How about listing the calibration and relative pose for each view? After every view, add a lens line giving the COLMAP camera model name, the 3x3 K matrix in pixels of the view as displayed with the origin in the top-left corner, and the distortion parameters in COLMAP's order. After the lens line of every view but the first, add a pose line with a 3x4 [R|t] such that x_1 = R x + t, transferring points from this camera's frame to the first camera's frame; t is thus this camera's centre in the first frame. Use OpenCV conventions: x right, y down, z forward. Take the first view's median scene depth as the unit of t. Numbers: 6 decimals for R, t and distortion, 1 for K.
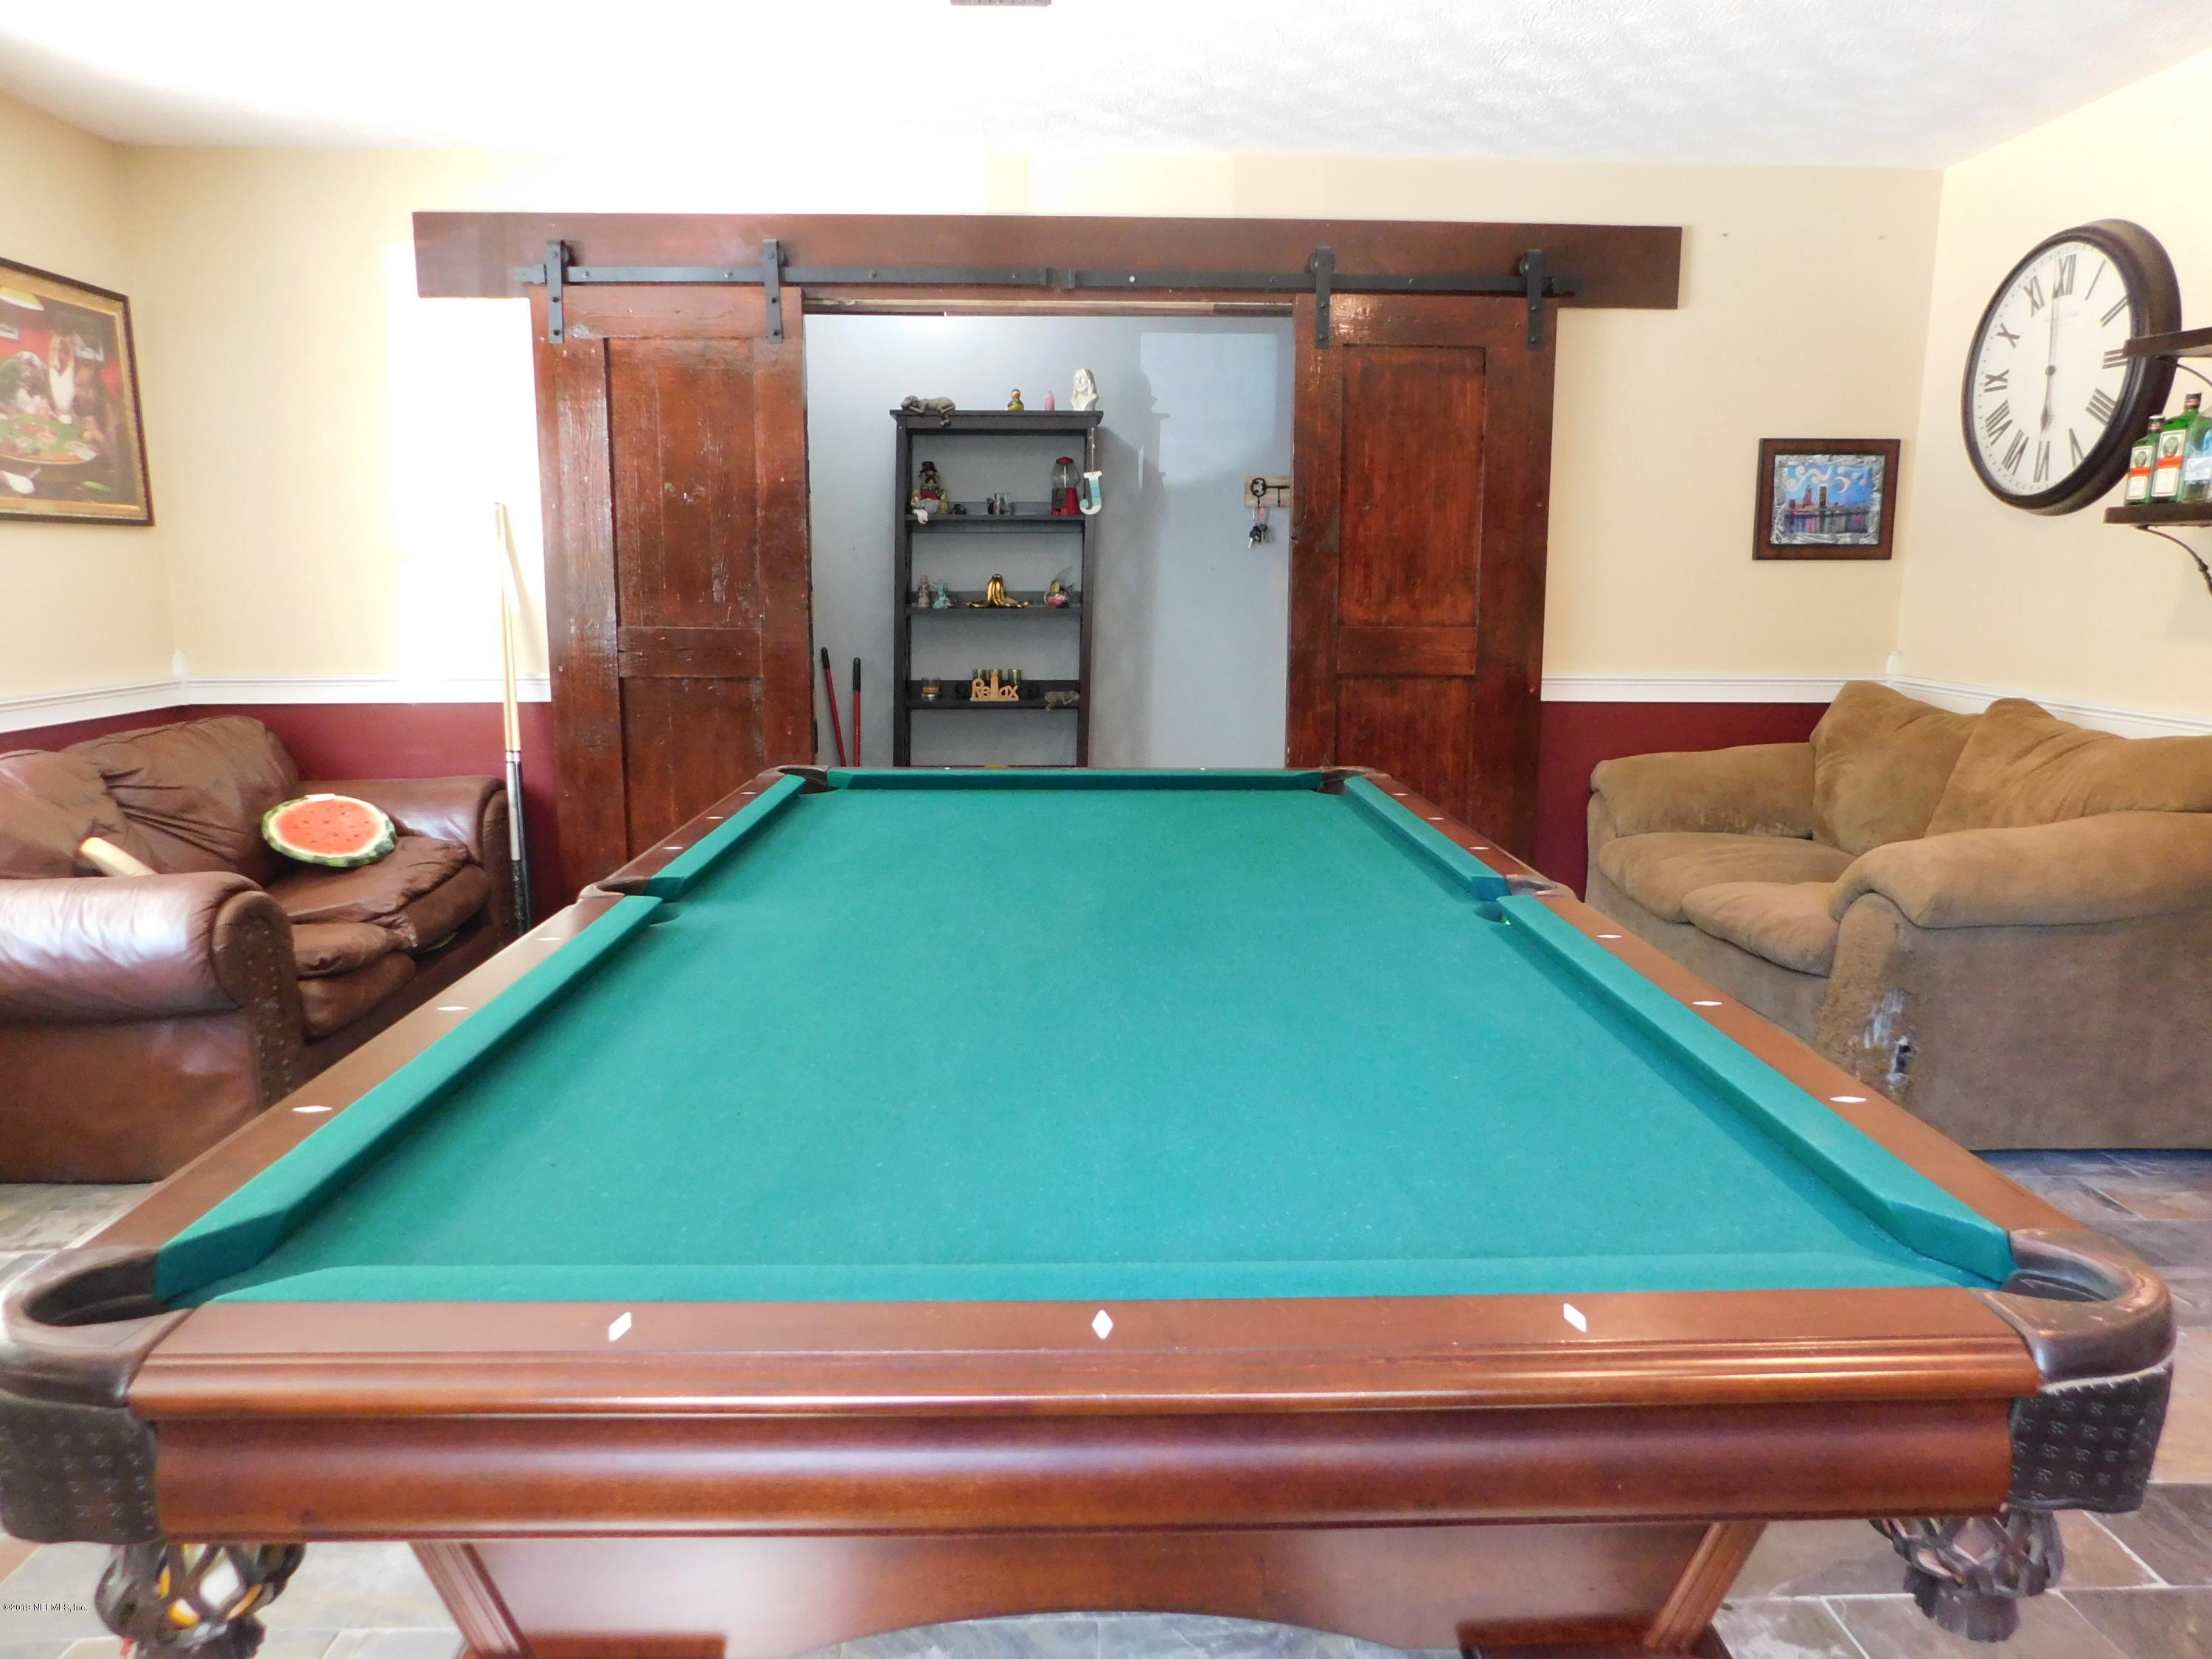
lens RADIAL K [[1462.5, 0, 1113.5], [0, 1462.5, 832.4], [0, 0, 1]] dist [-0.069818, 0.055195]
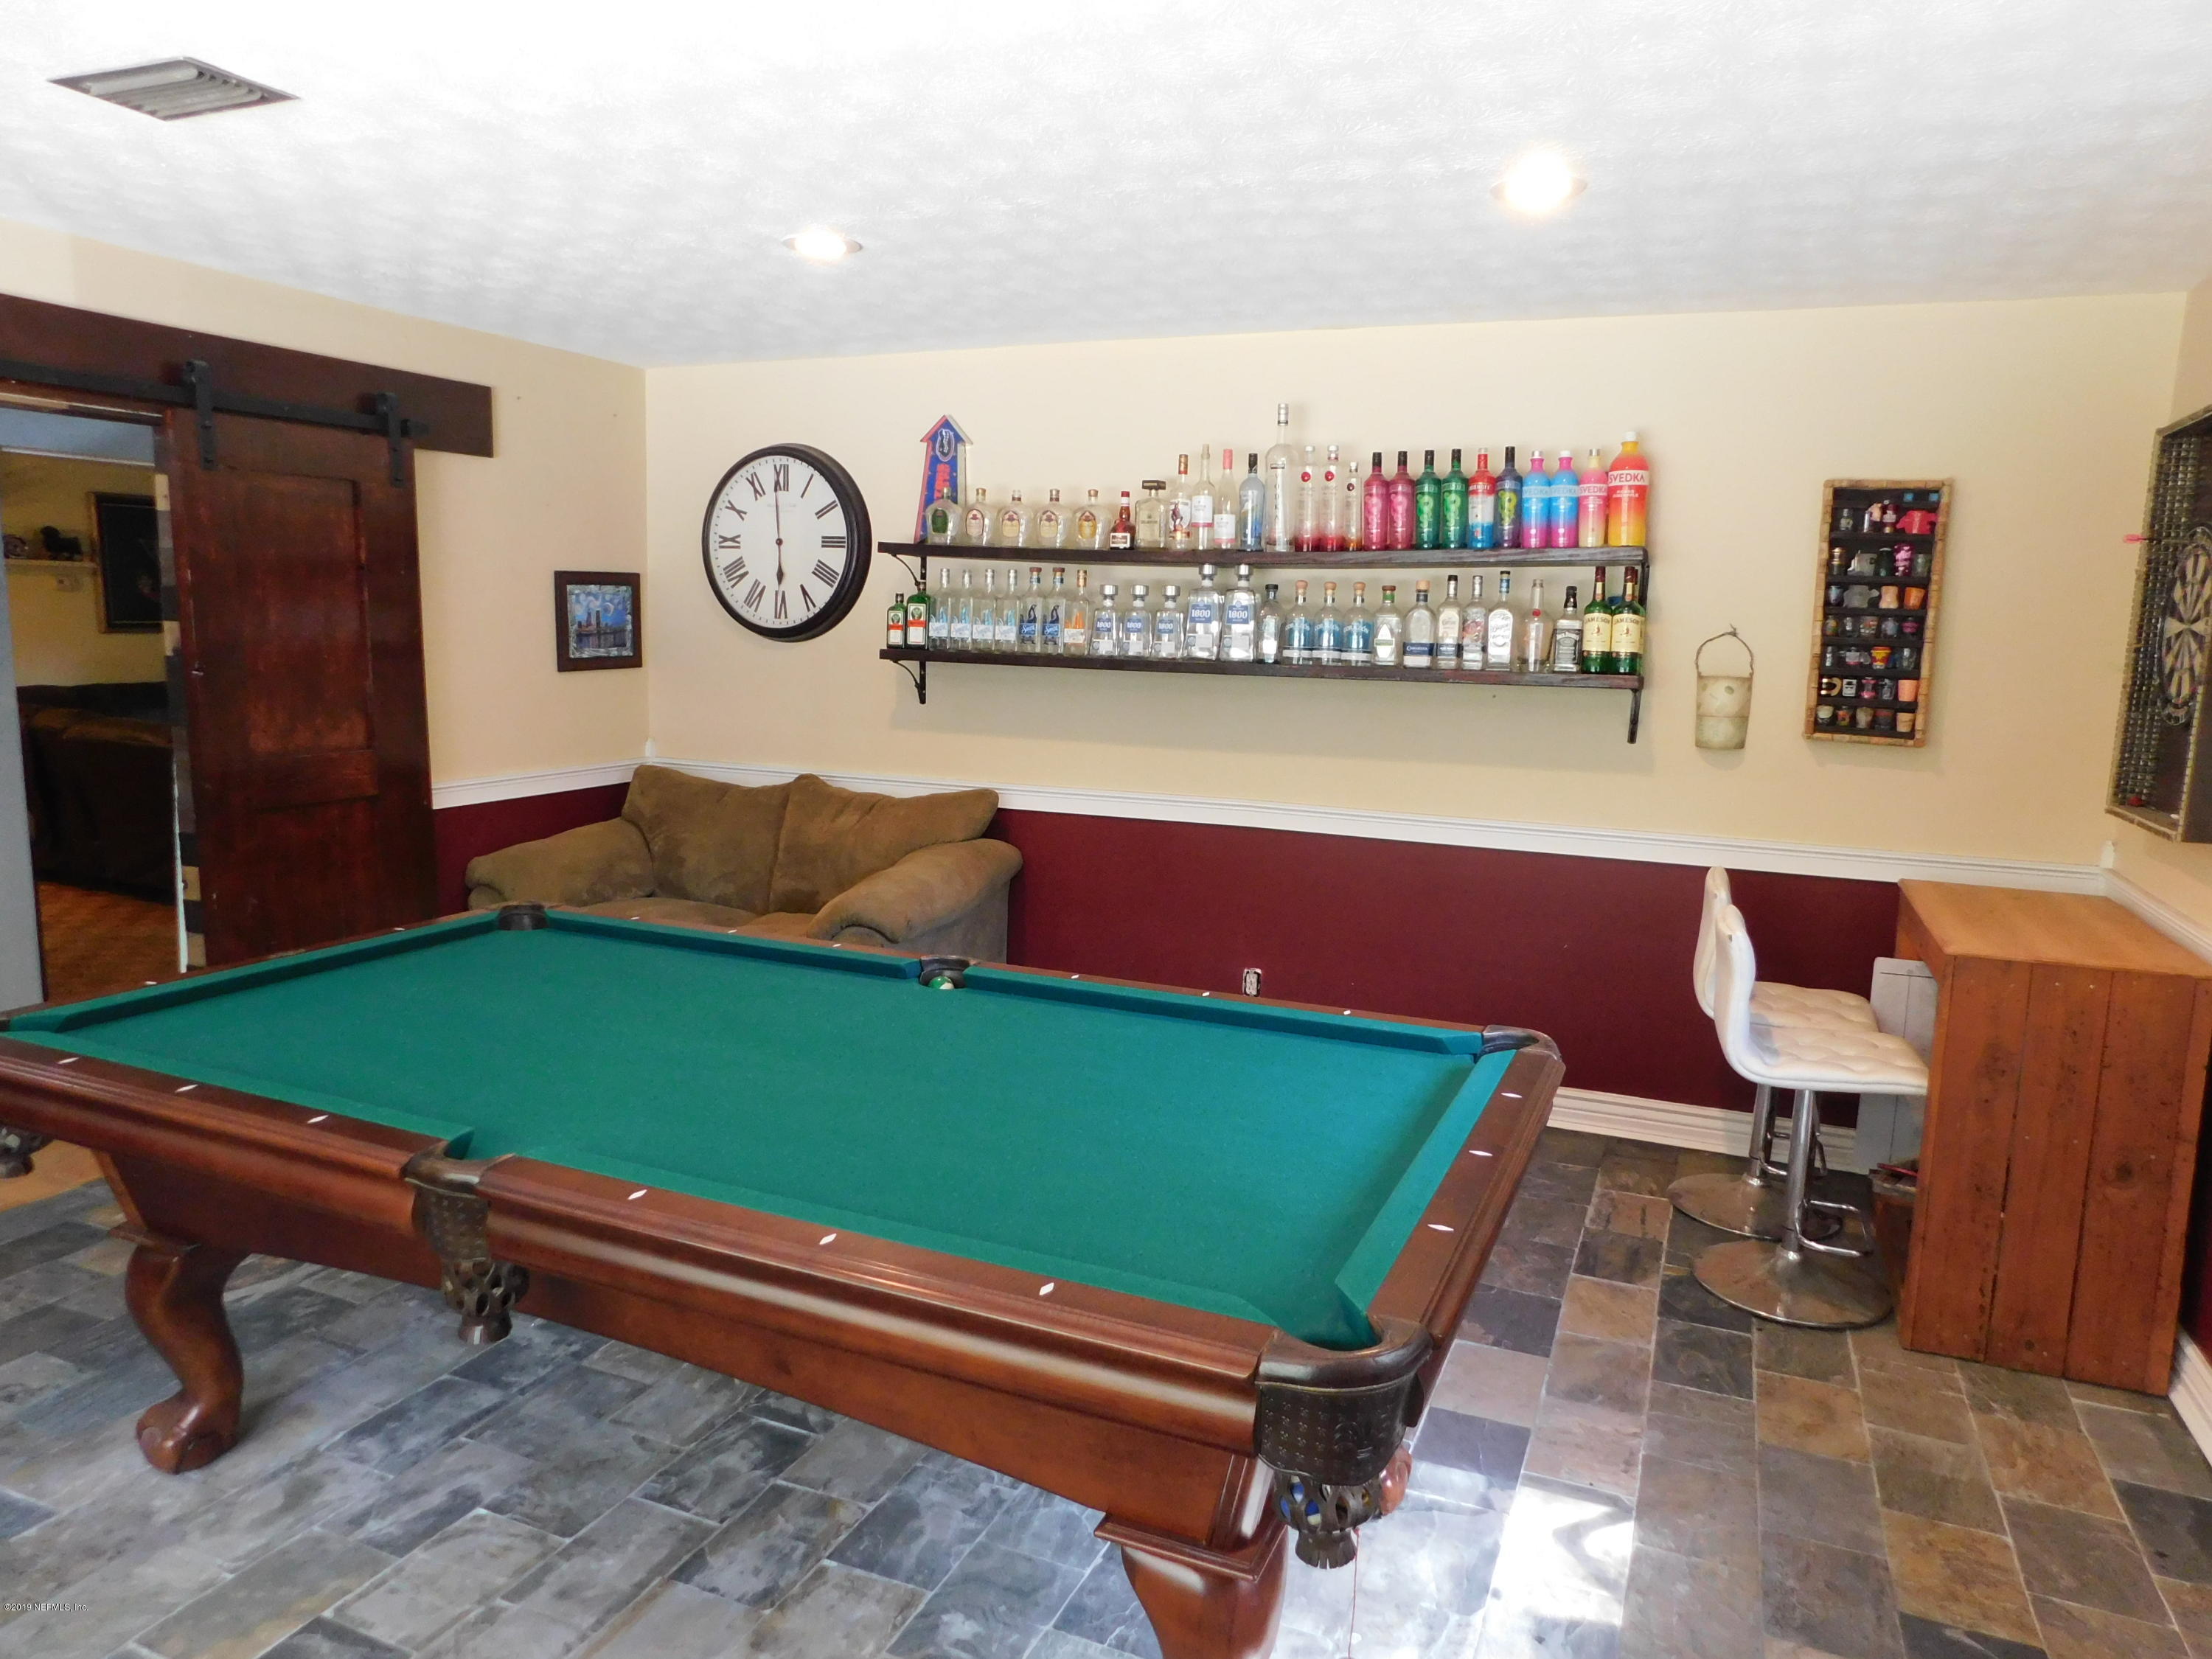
lens RADIAL K [[1462.5, 0, 1113.5], [0, 1462.5, 832.4], [0, 0, 1]] dist [-0.069818, 0.055195]
pose [[0.422193, -0.127839, 0.897446, -0.467788], [0.140777, 0.987242, 0.074404, -0.086709], [-0.895508, 0.094927, 0.434804, 0.091428]]
